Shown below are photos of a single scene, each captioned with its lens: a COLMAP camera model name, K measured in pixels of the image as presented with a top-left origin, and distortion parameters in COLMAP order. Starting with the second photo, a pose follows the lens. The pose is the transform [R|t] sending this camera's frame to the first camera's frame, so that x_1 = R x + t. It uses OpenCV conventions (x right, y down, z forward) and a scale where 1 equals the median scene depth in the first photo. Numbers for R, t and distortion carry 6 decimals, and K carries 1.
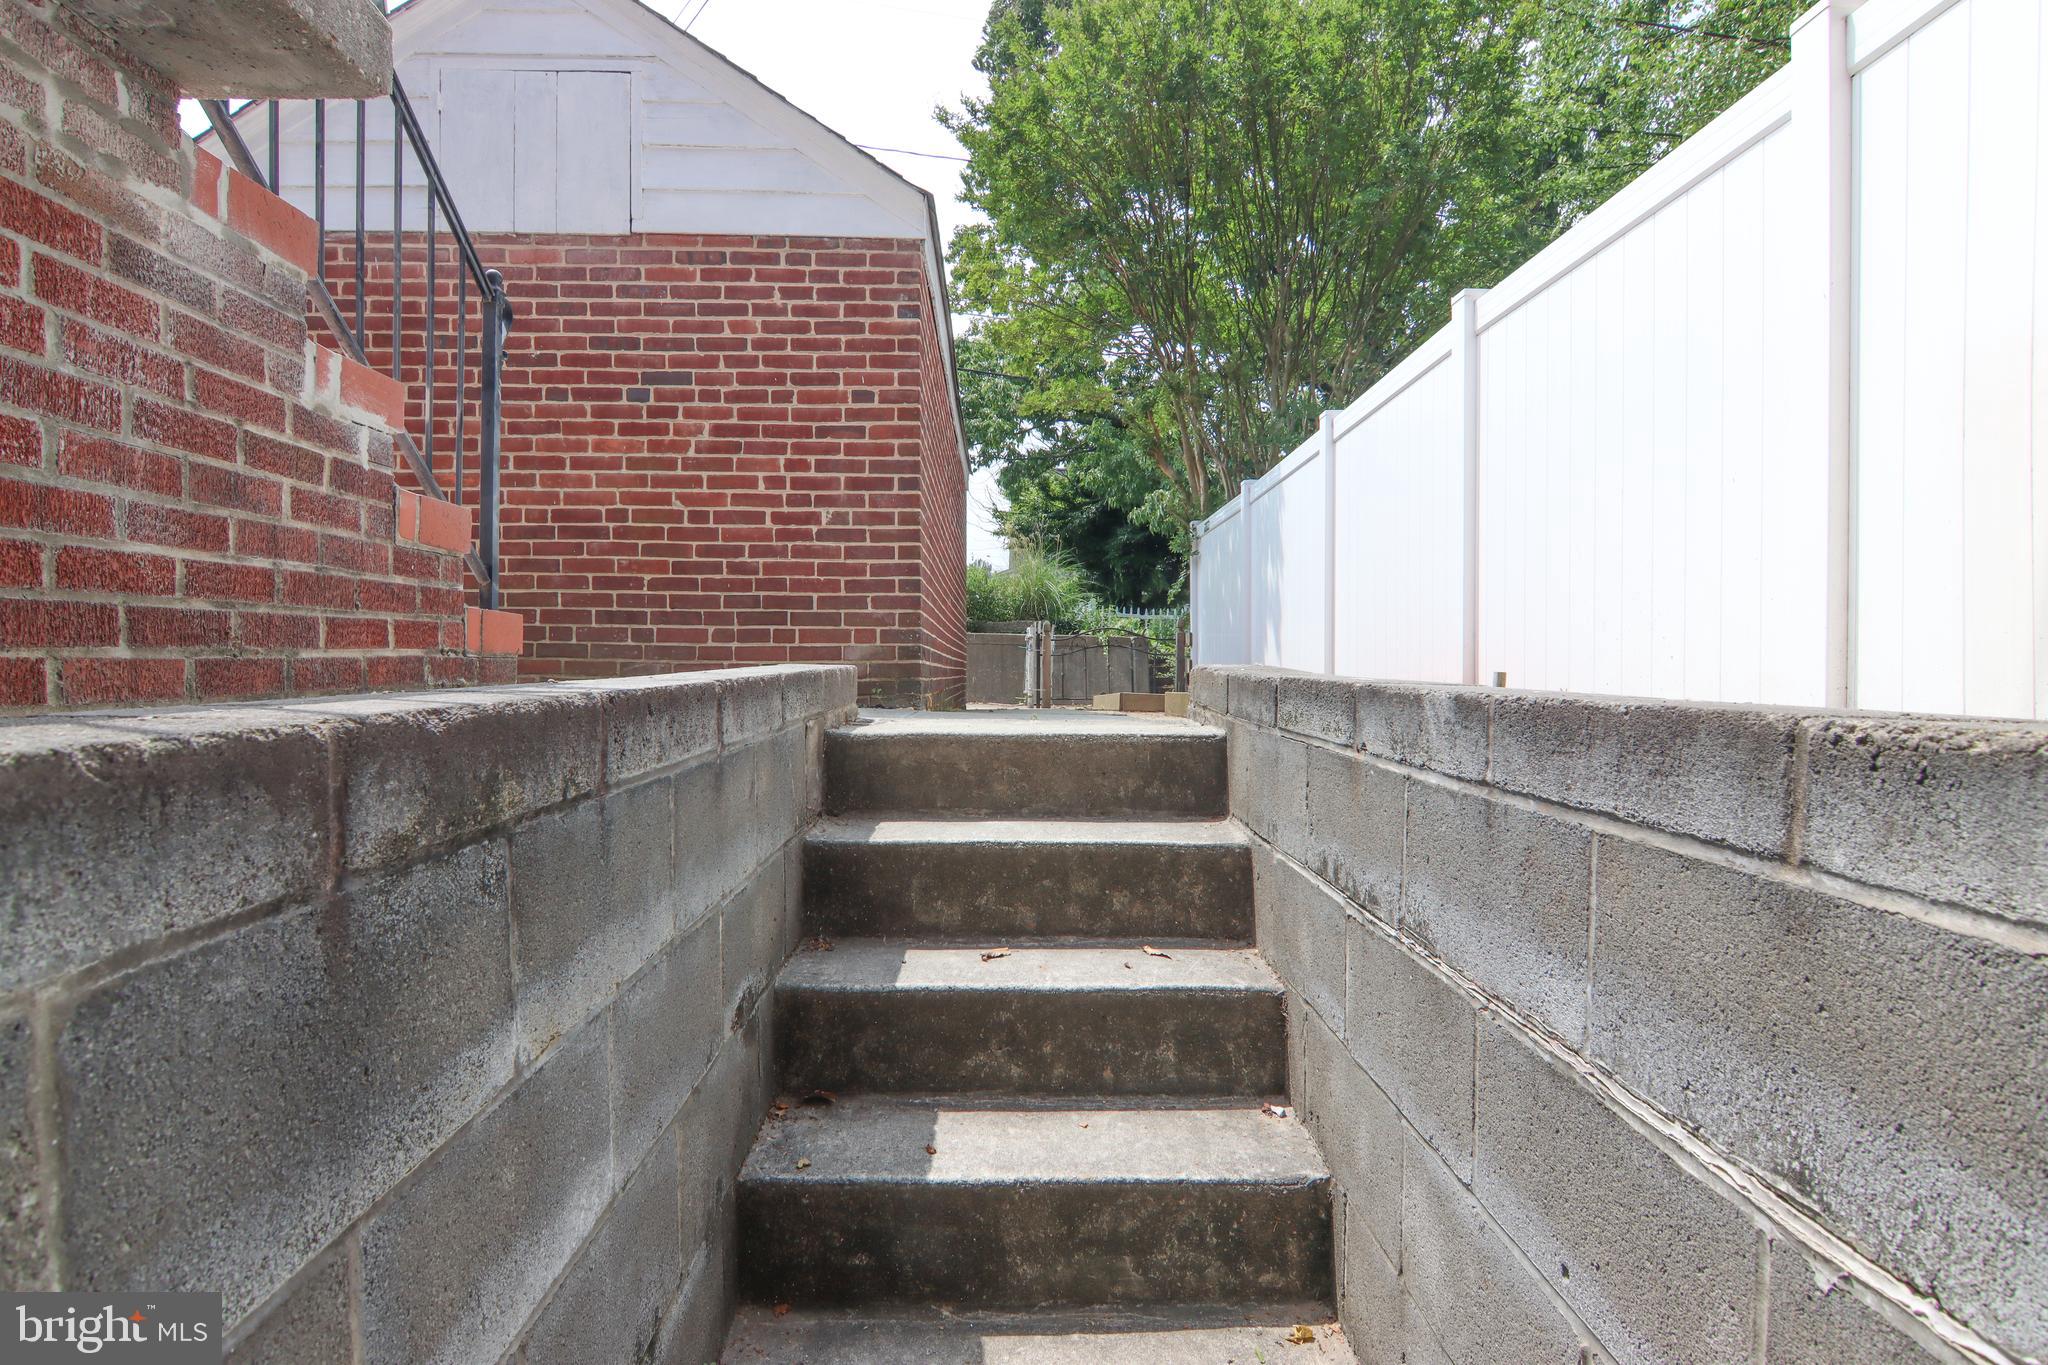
lens RADIAL K [[1056.2, 0, 1029.6], [0, 1056.2, 682.1], [0, 0, 1]] dist [-0.009732, -0.008976]
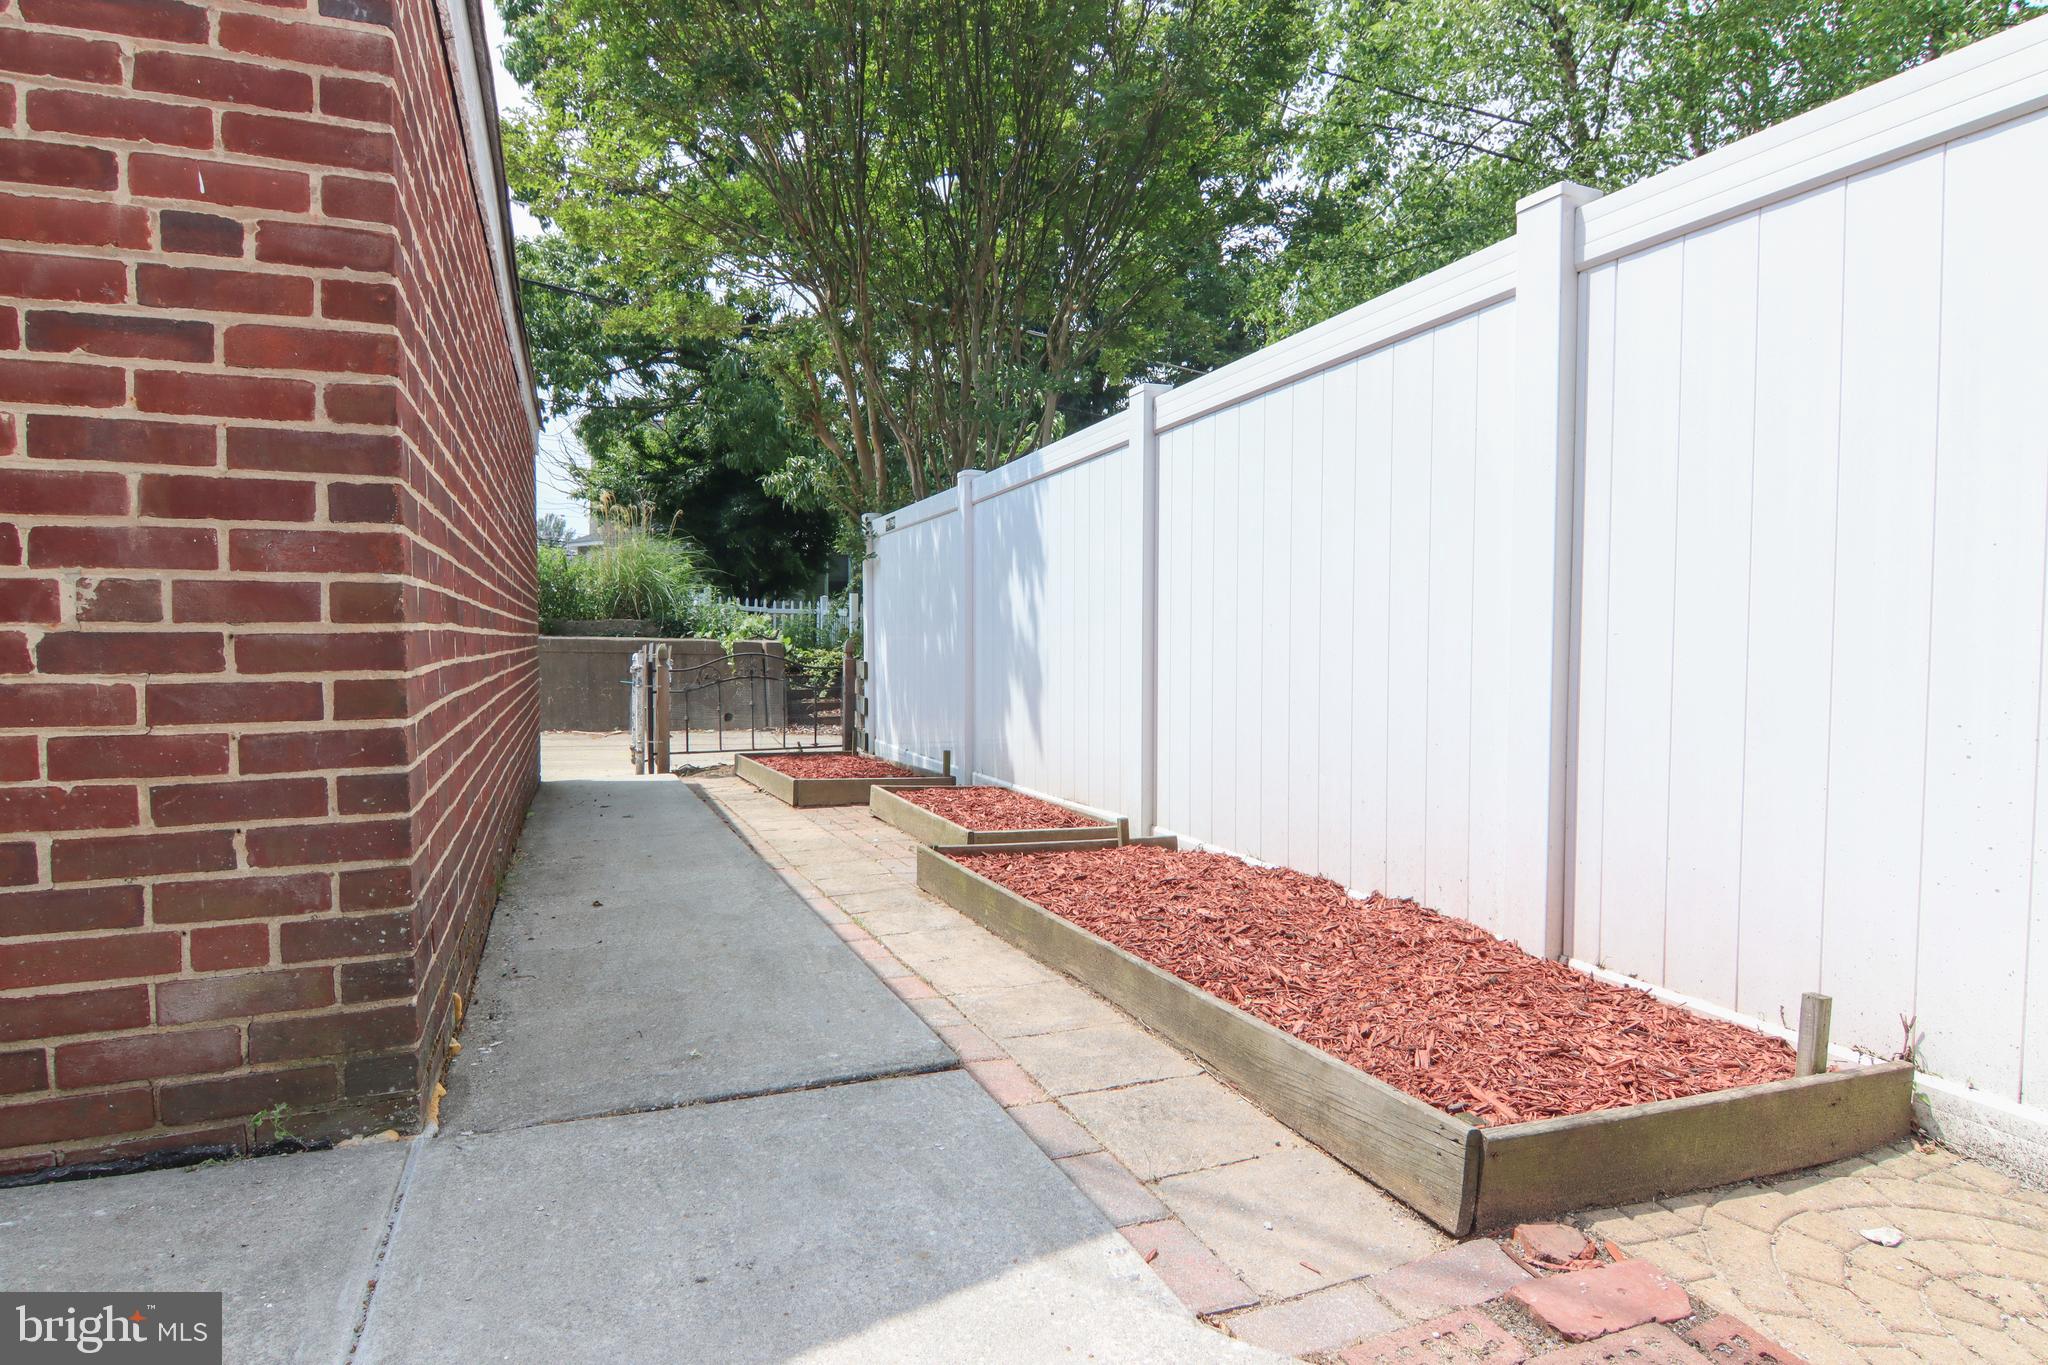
lens RADIAL K [[1056.2, 0, 1026.5], [0, 1056.2, 676.7], [0, 0, 1]] dist [-0.009732, -0.008976]
pose [[0.930359, -0.016072, 0.366296, -0.038812], [0.004075, 0.999430, 0.033504, -0.141221], [-0.366626, -0.029678, 0.929895, 0.595161]]
